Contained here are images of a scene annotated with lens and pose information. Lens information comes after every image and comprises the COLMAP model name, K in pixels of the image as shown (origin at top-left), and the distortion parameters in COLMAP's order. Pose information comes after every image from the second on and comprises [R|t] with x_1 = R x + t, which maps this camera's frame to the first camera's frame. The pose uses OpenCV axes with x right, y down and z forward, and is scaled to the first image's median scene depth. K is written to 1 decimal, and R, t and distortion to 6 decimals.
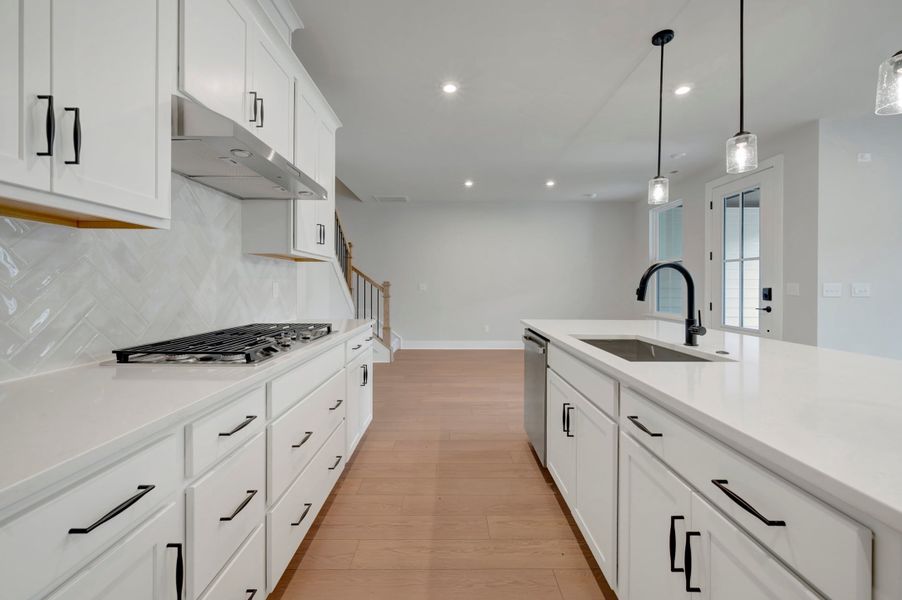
lens RADIAL K [[365.4, 0, 455.2], [0, 365.4, 286.6], [0, 0, 1]] dist [0.000224, -0.000036]
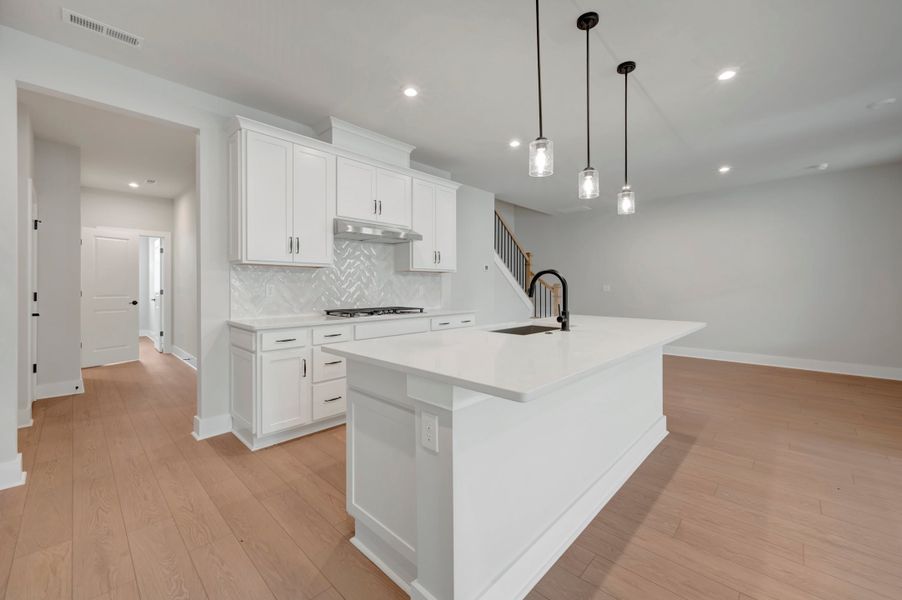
lens RADIAL K [[365.5, 0, 449.8], [0, 365.5, 287.9], [0, 0, 1]] dist [-0.001971, -0.000206]
pose [[0.712385, -0.004520, -0.701774, 1.010491], [0.001704, 0.999987, -0.004712, 0.008875], [0.701787, 0.002161, 0.712384, -0.199204]]
